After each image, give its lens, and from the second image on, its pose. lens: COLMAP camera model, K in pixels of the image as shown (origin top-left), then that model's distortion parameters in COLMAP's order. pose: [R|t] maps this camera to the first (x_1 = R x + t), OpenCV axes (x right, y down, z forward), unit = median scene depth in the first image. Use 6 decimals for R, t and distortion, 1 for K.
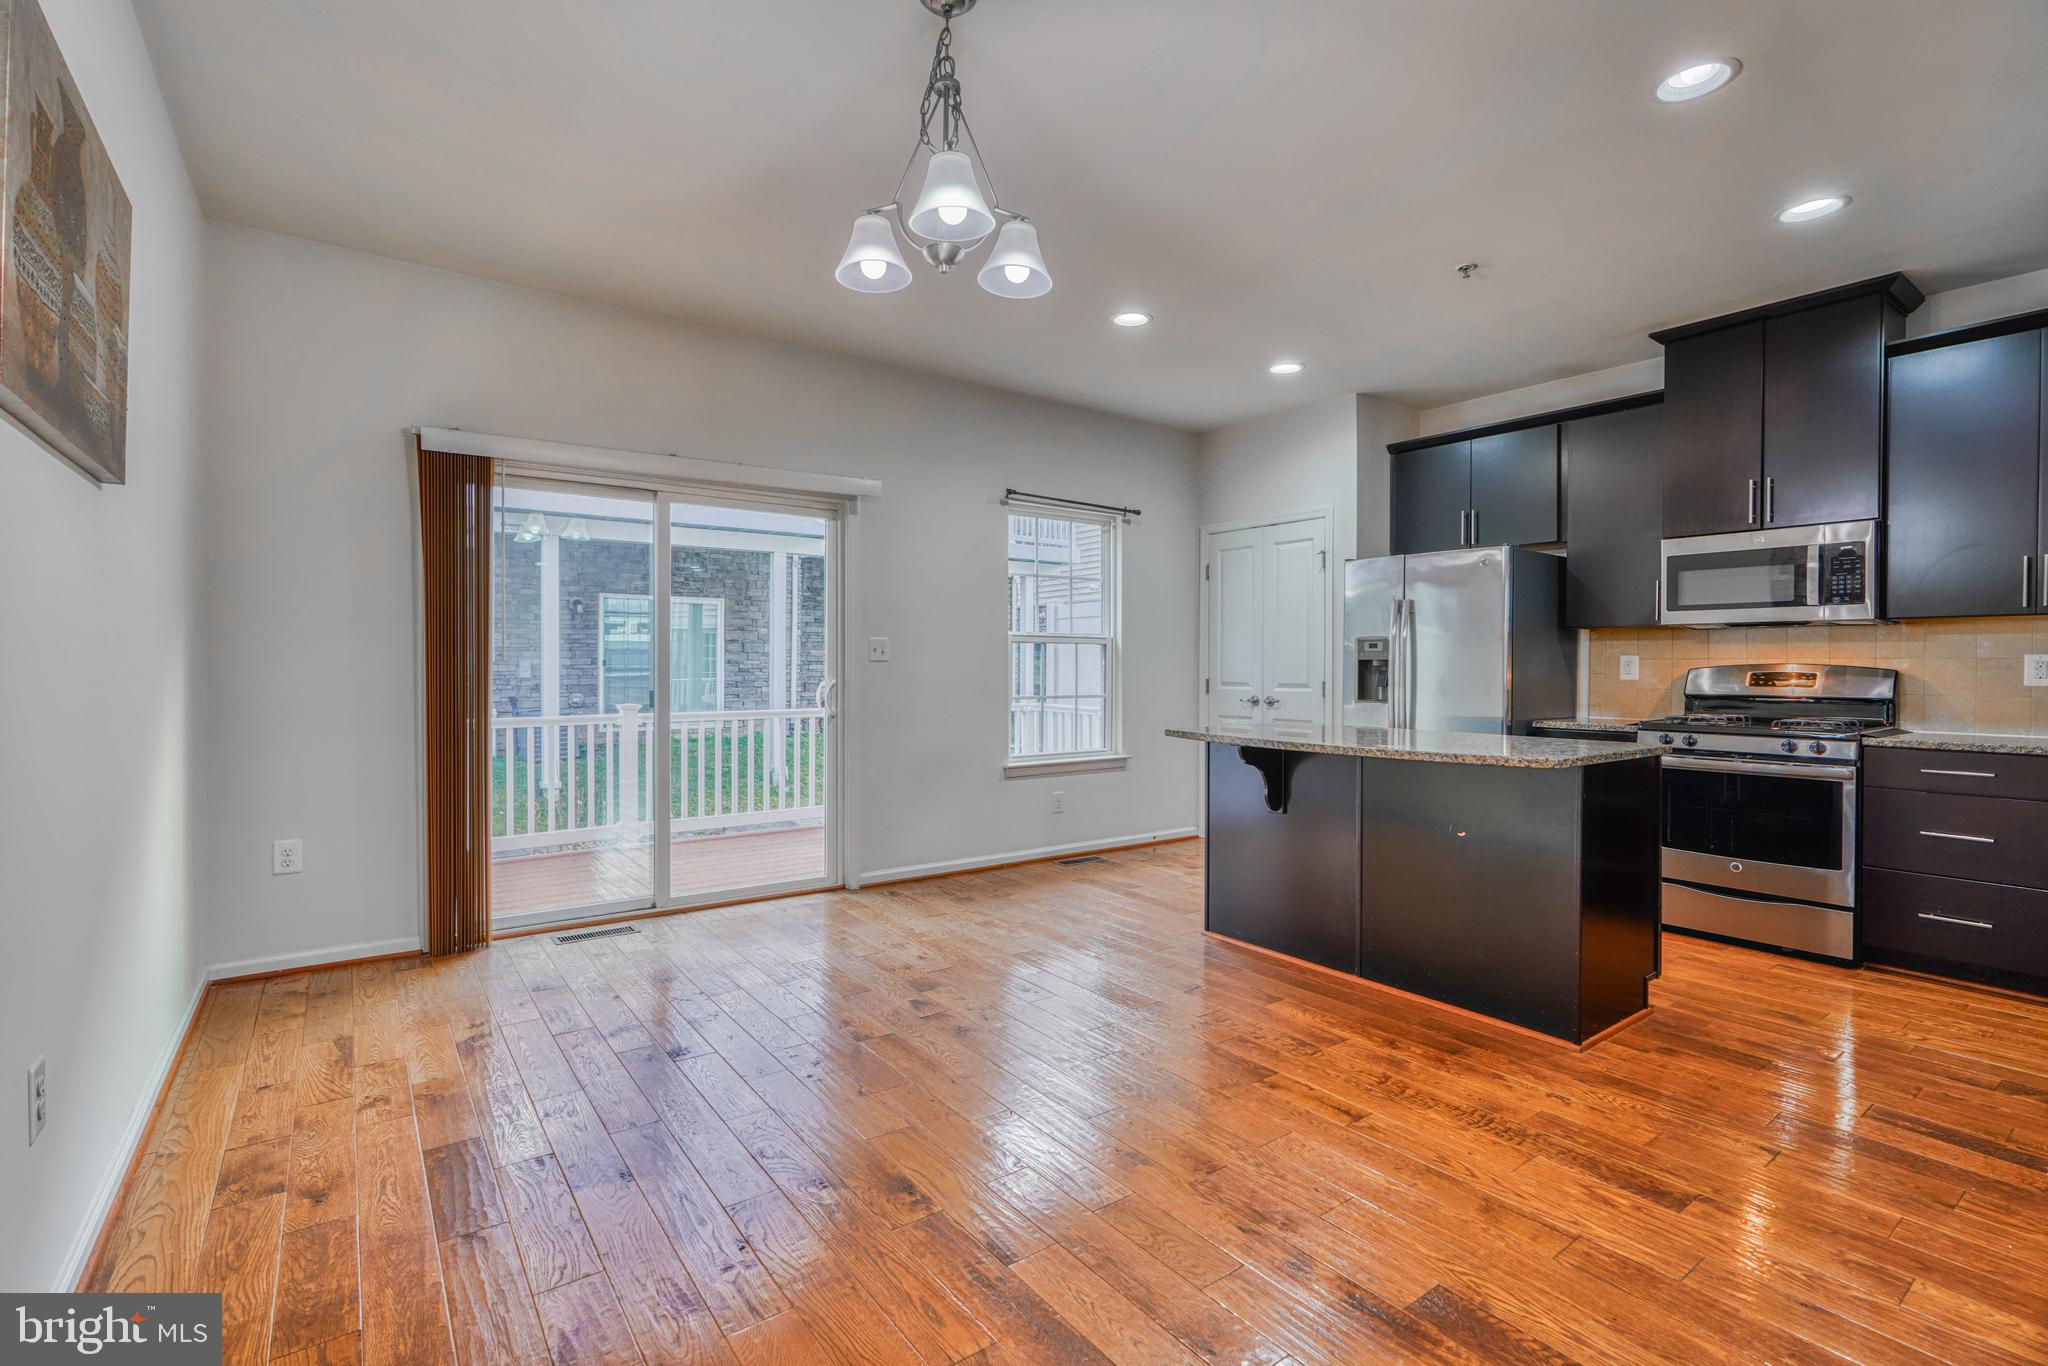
lens RADIAL K [[931.5, 0, 1021.5], [0, 931.5, 666.4], [0, 0, 1]] dist [0.000714, 0.000612]
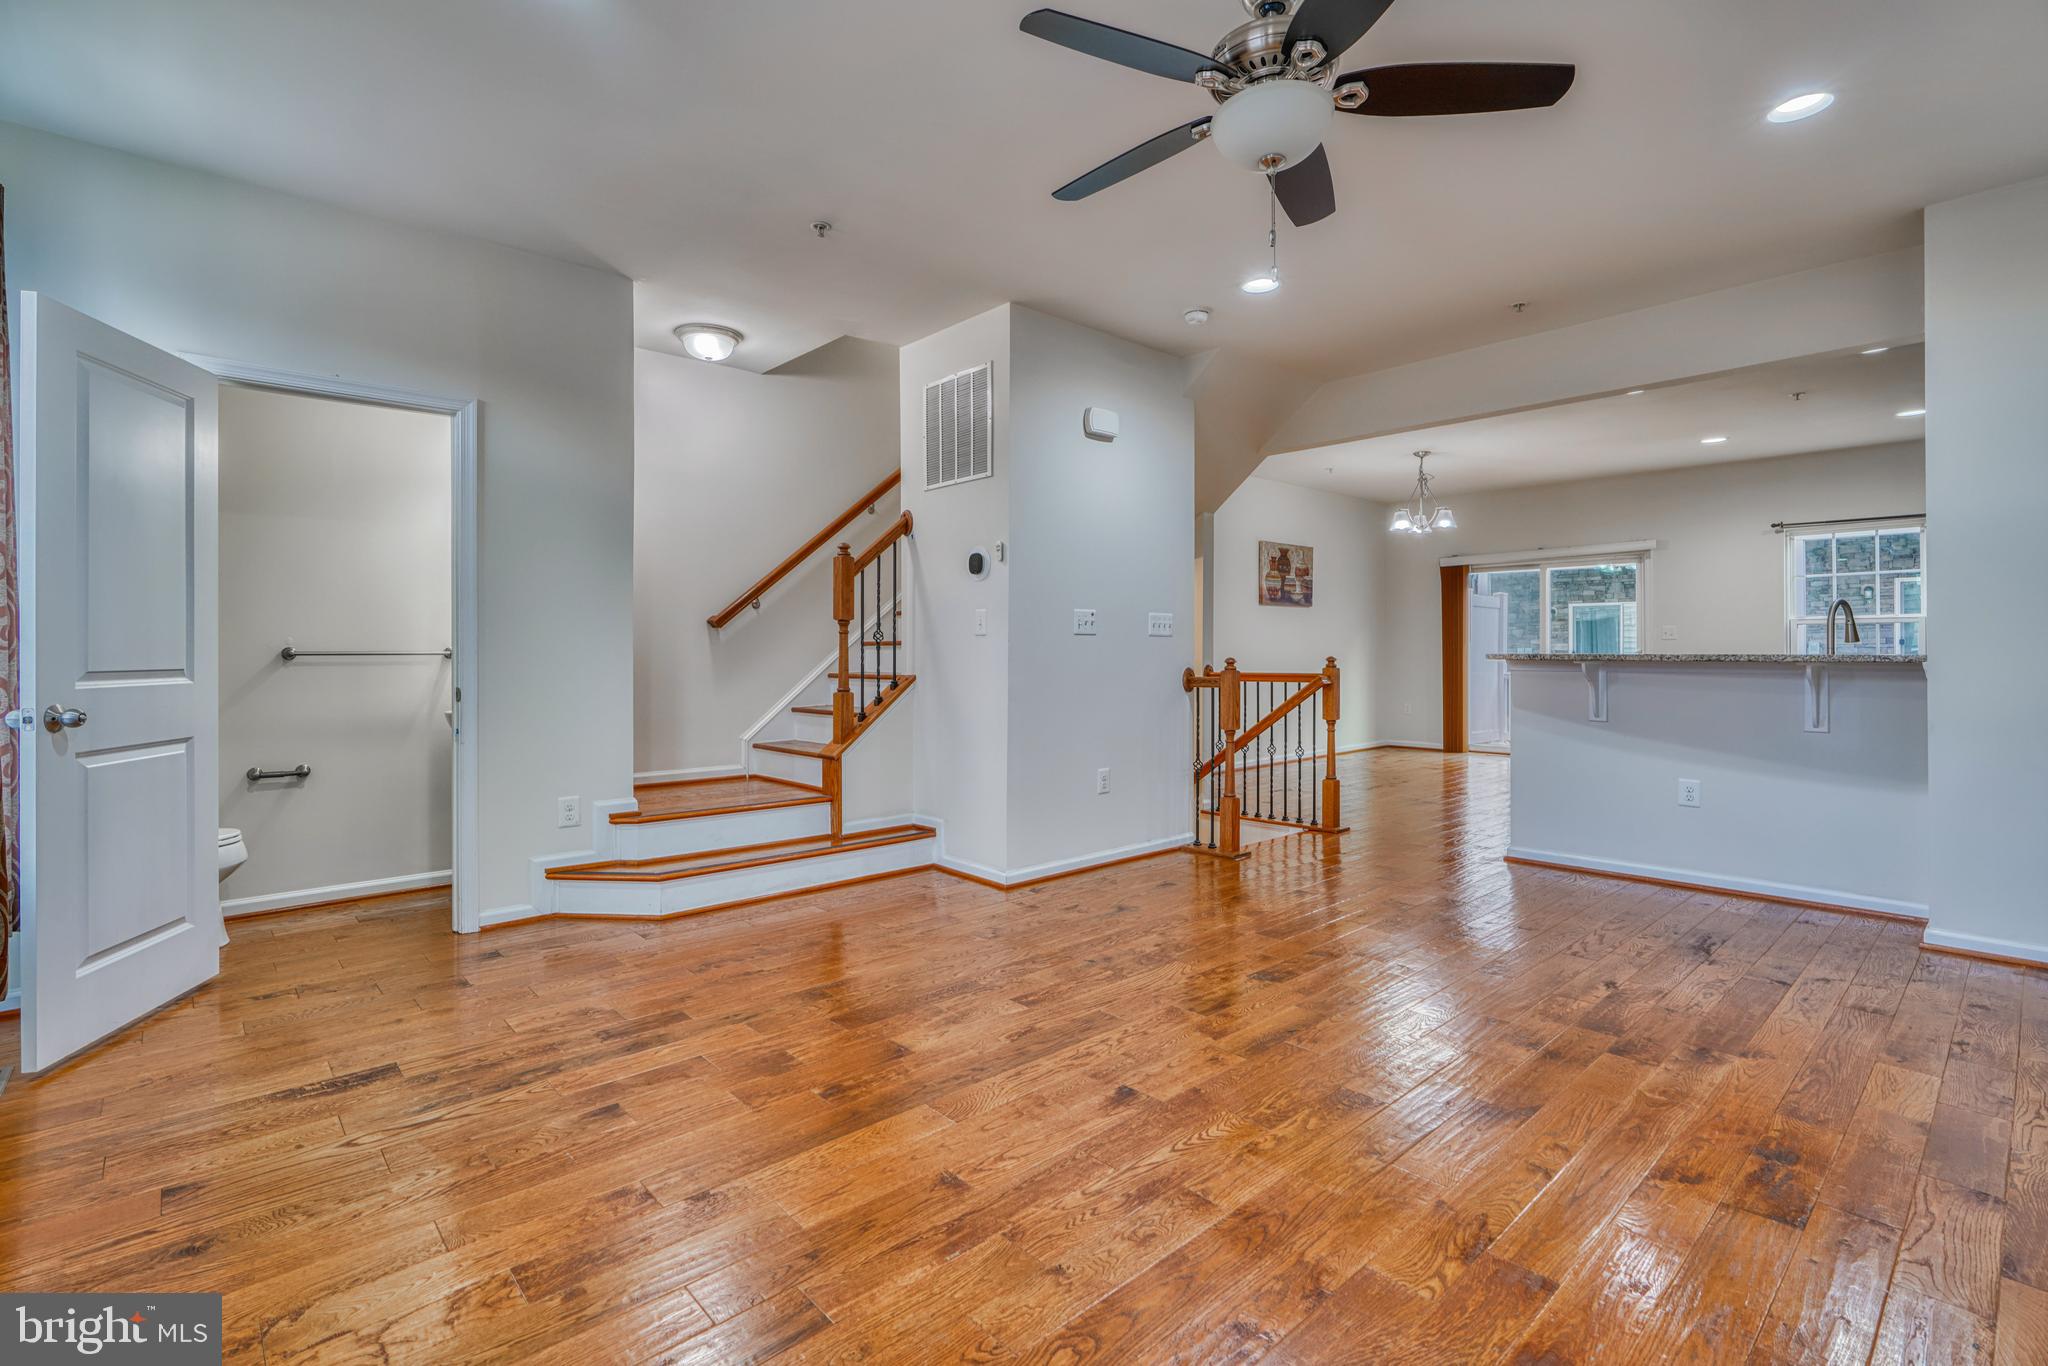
lens RADIAL K [[941.6, 0, 1010.2], [0, 941.6, 653.2], [0, 0, 1]] dist [-0.013604, 0.006549]
pose [[0.093550, -0.001493, -0.995613, 1.726902], [-0.001003, 0.999998, -0.001594, 0.028106], [0.995614, 0.001148, 0.093548, -0.457881]]
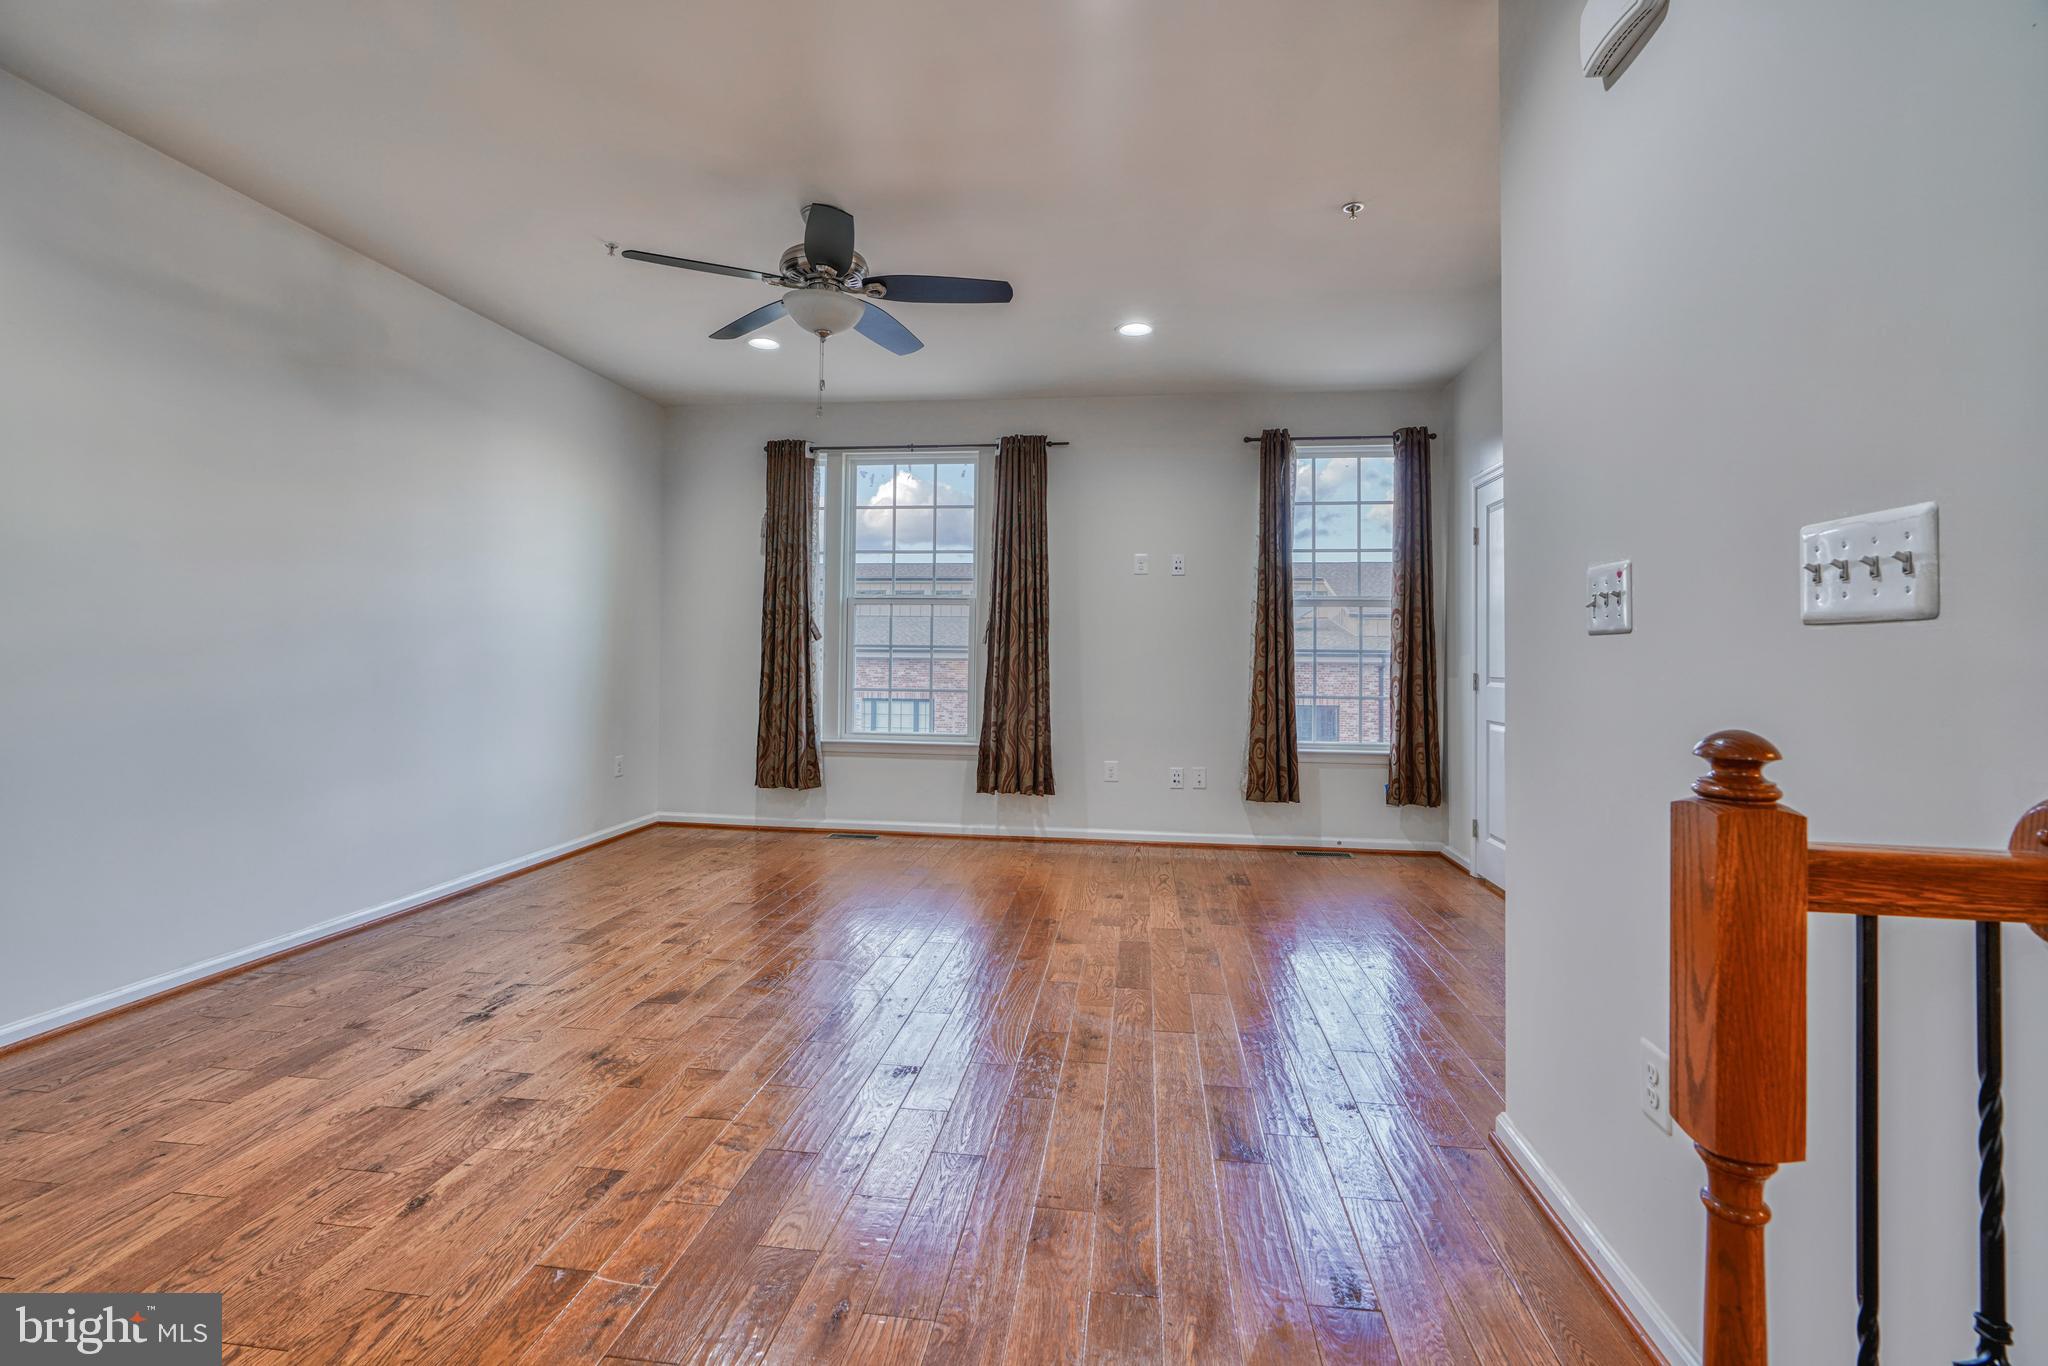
lens RADIAL K [[932.4, 0, 1011.1], [0, 932.4, 643.3], [0, 0, 1]] dist [-0.001908, -0.000363]
pose [[-0.714580, 0.000250, 0.699554, 0.510043], [-0.010354, 0.999887, -0.010933, 0.014248], [-0.699477, -0.015056, -0.714496, 0.207248]]
